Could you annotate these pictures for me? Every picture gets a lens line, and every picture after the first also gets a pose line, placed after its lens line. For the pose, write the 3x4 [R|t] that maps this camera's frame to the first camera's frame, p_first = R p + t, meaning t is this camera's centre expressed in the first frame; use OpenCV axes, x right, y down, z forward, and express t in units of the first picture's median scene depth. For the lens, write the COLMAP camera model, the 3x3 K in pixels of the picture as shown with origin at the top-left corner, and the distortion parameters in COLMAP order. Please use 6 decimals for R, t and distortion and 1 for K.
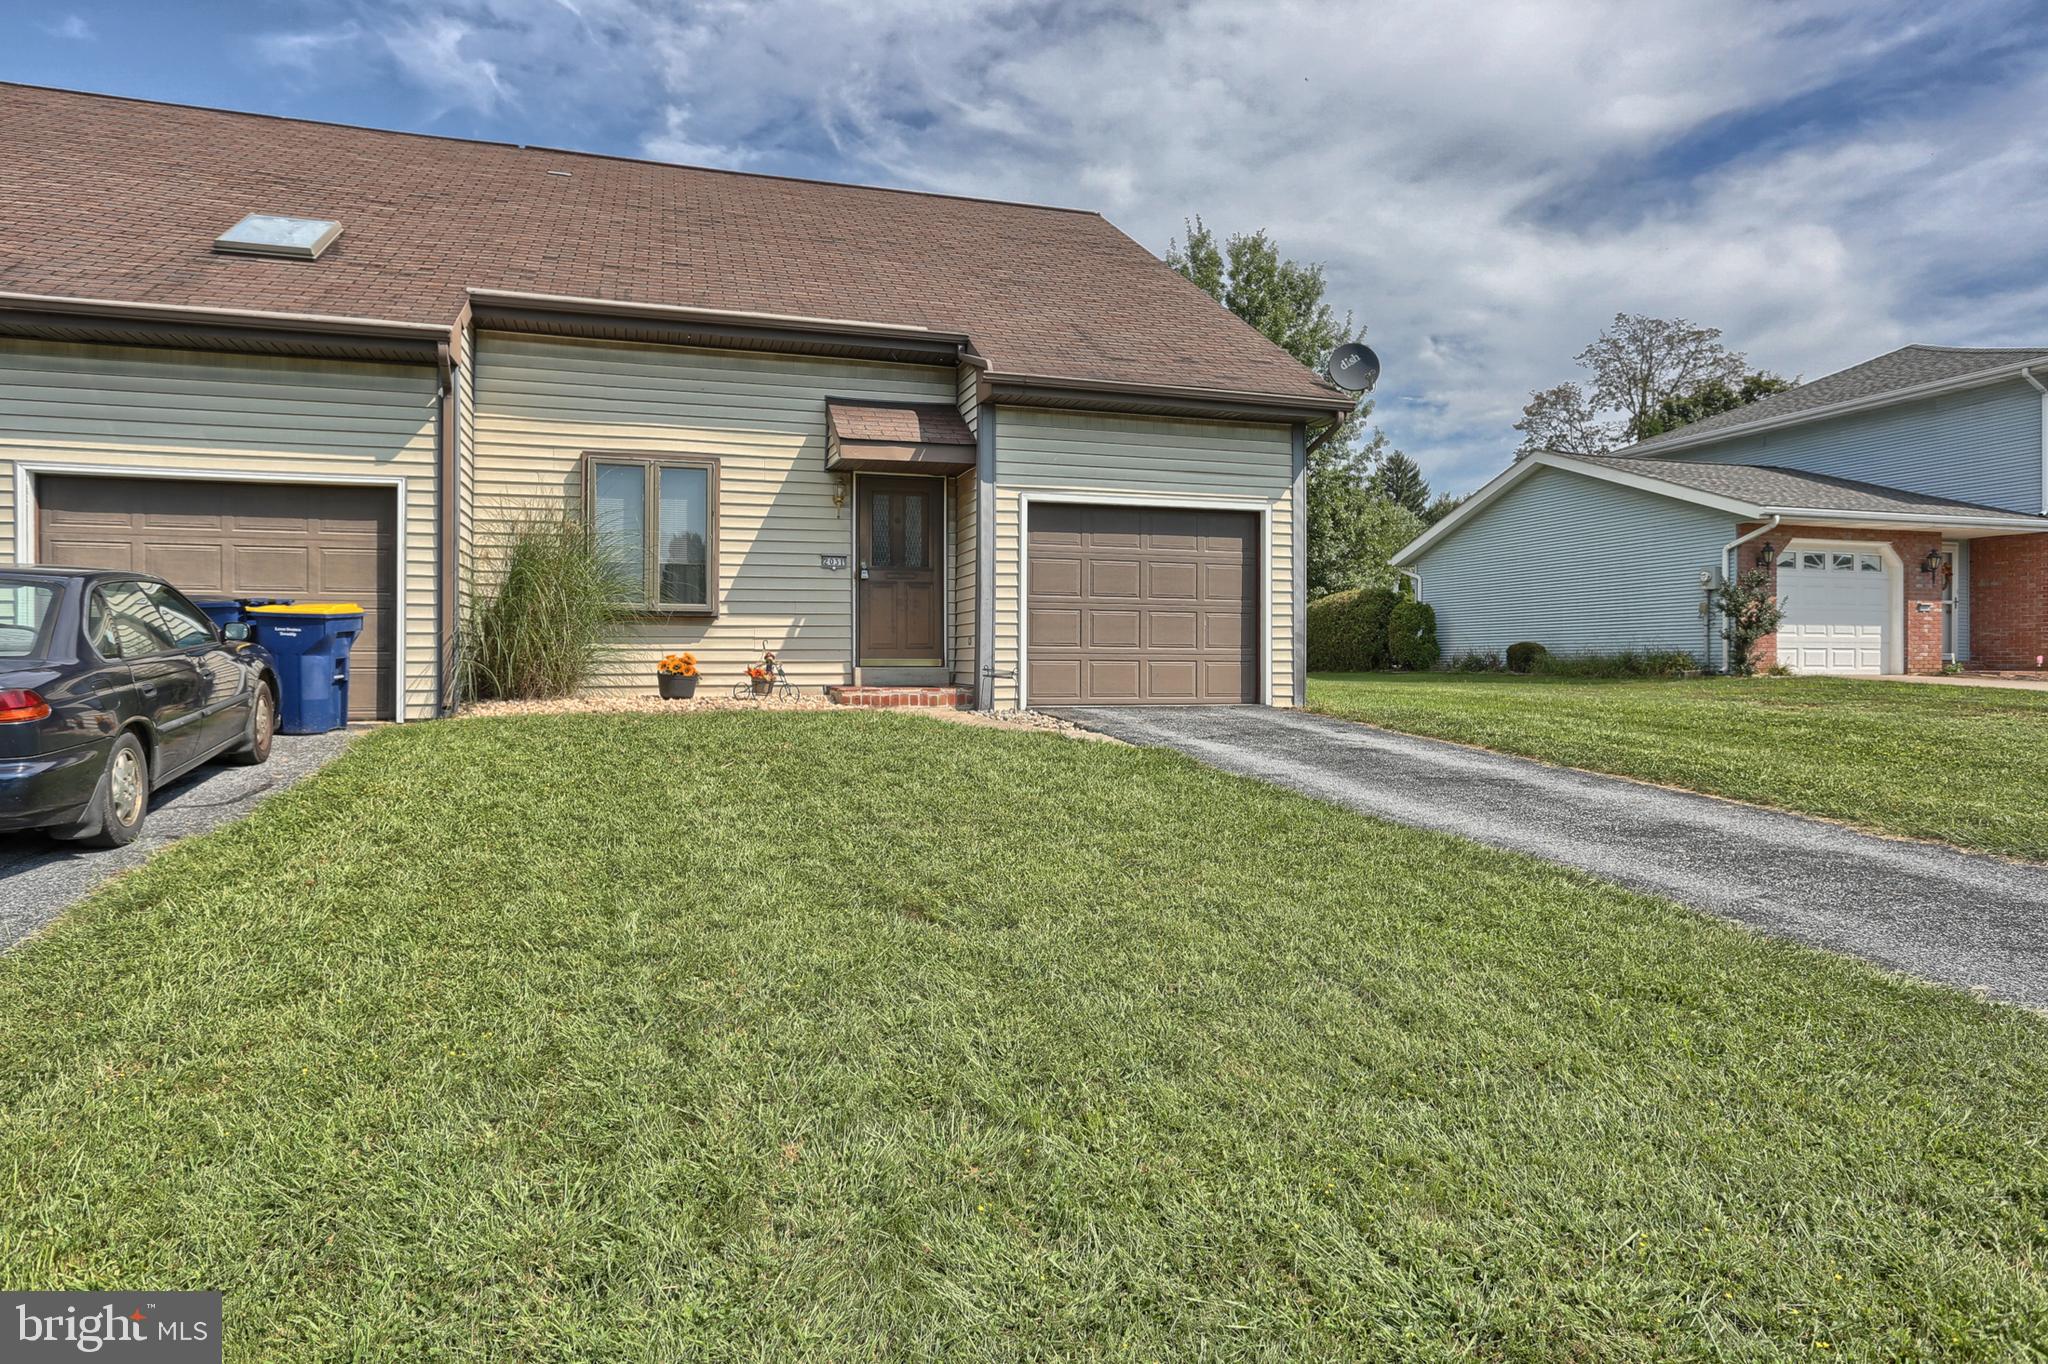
lens RADIAL K [[1211.0, 0, 1015.1], [0, 1211.0, 667.5], [0, 0, 1]] dist [-0.052289, 0.046994]
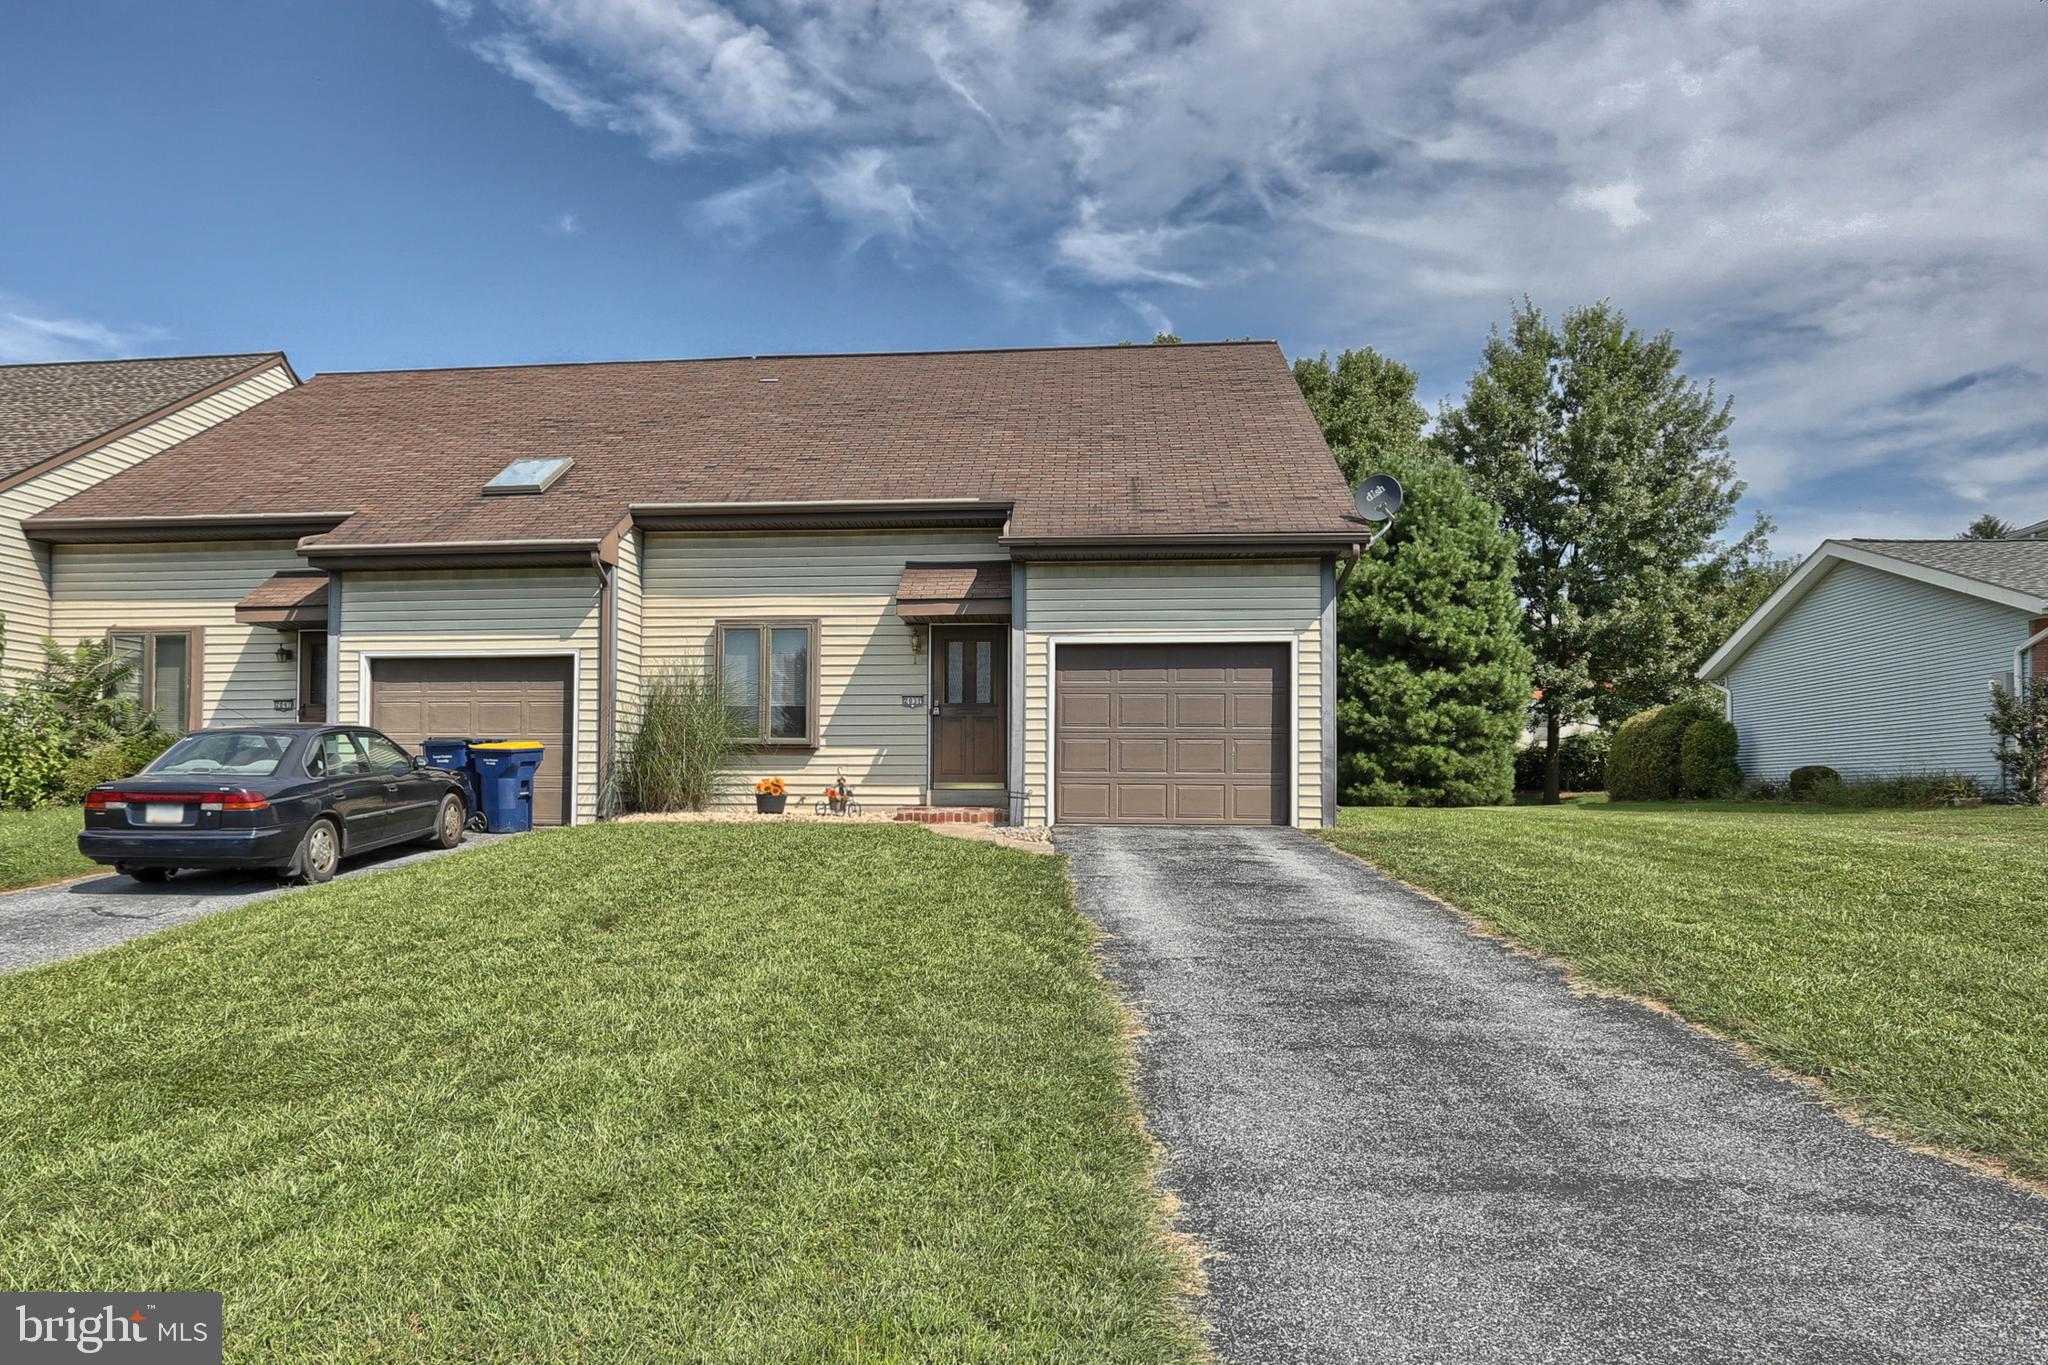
lens RADIAL K [[1382.0, 0, 912.9], [0, 1382.0, 776.4], [0, 0, 1]] dist [-0.051415, 0.032755]
pose [[0.911683, -0.001817, -0.410890, 0.409282], [-0.005957, 0.999827, -0.017638, 0.010705], [0.410851, 0.018528, 0.911514, -0.233571]]
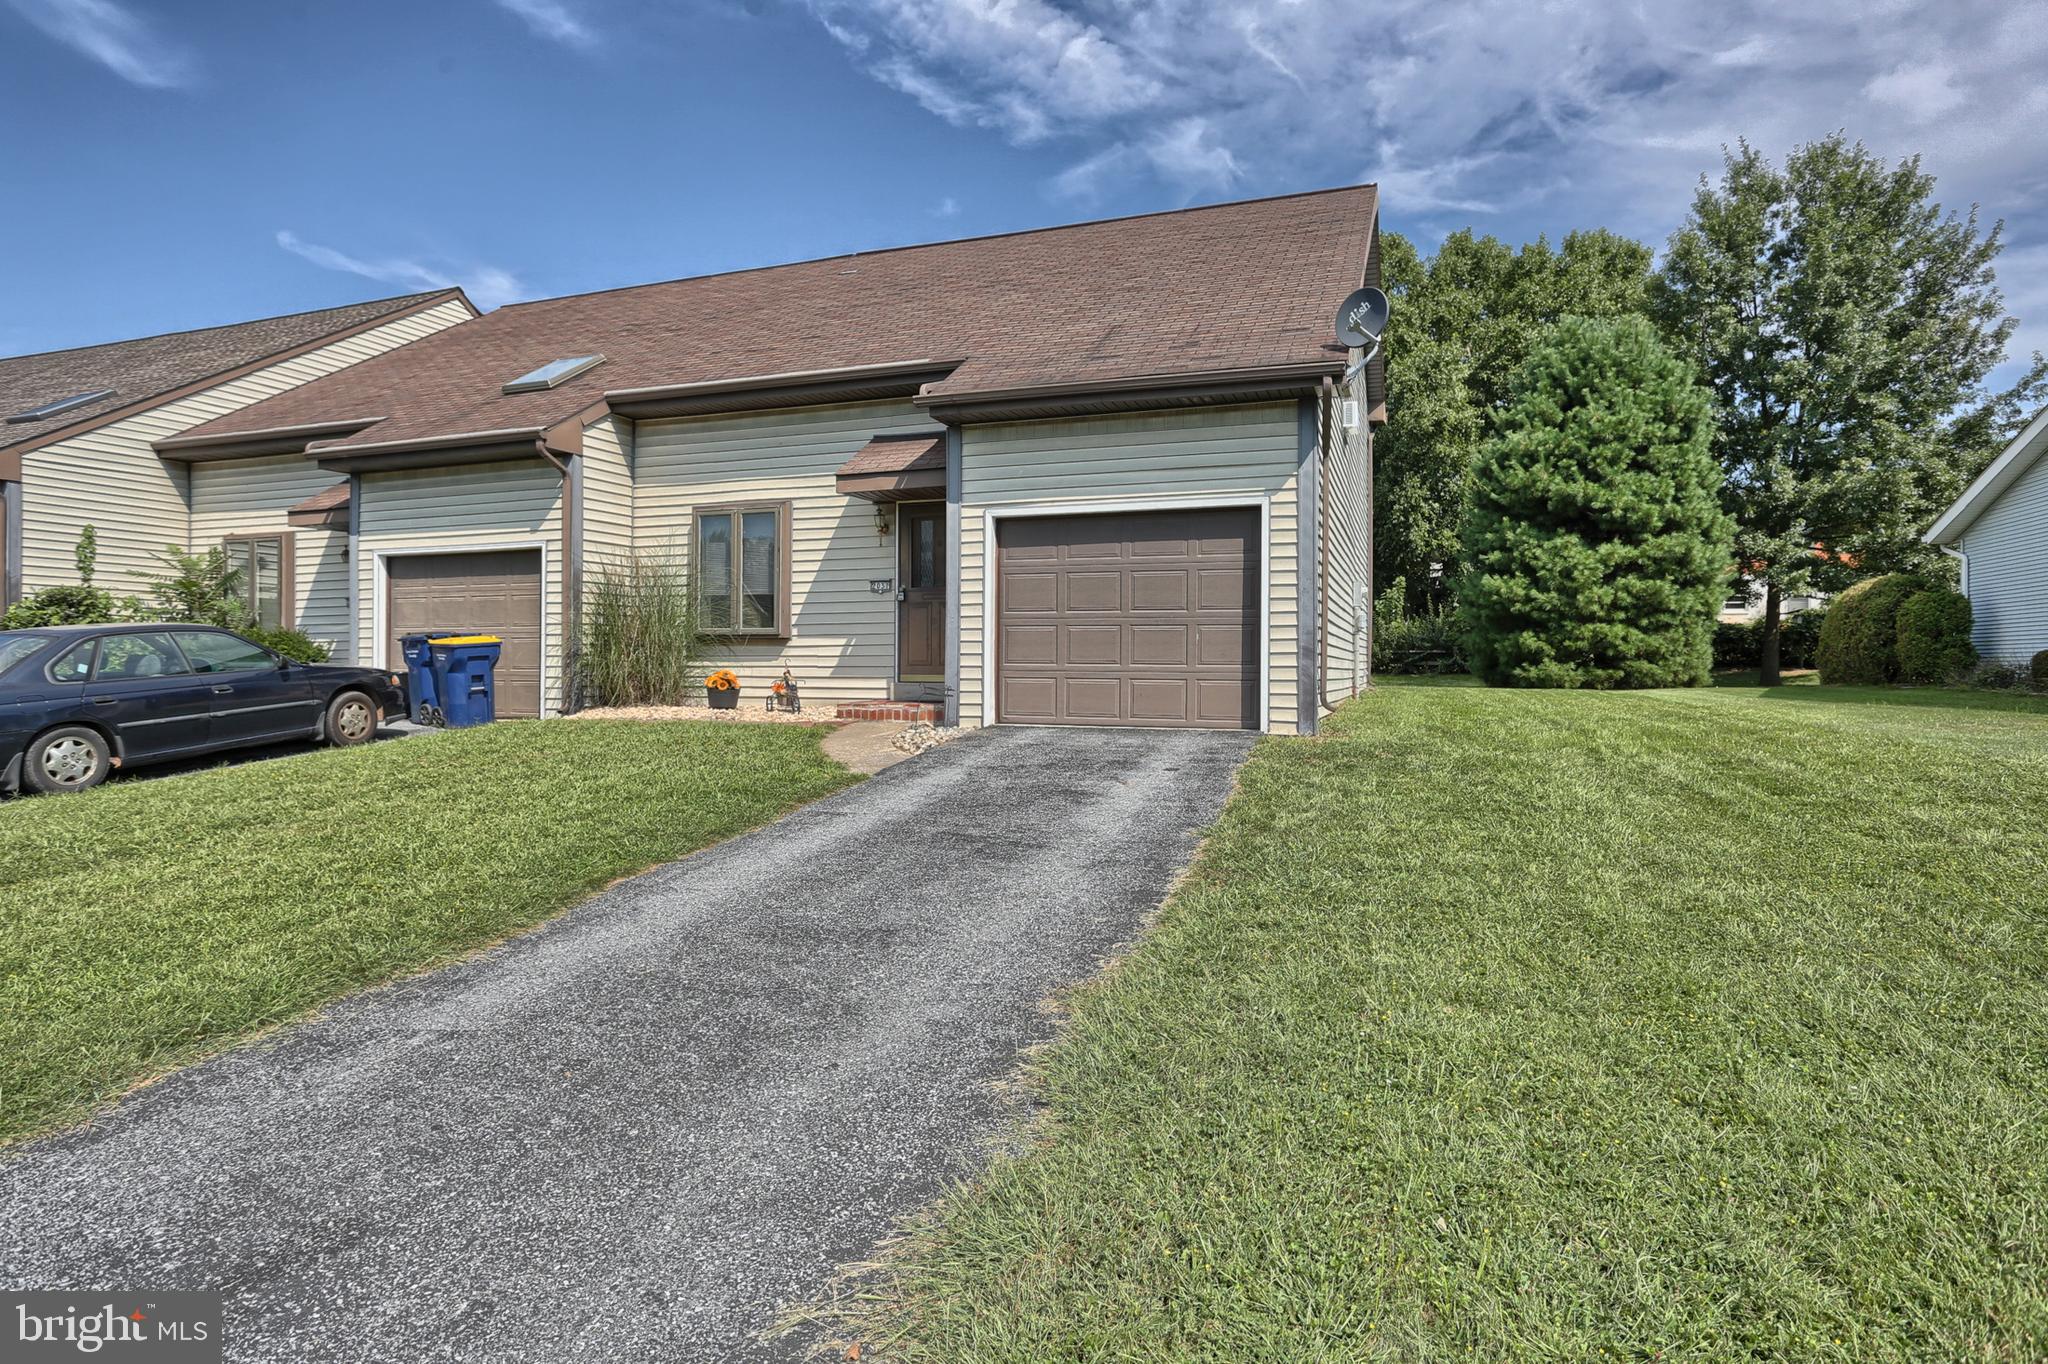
lens RADIAL K [[1118.5, 0, 991.9], [0, 1118.5, 675.9], [0, 0, 1]] dist [-0.051313, 0.028600]
pose [[0.791359, 0.006563, -0.611317, 0.553276], [-0.003253, 0.999973, 0.006524, -0.013201], [0.611343, -0.003174, 0.791359, 0.263053]]
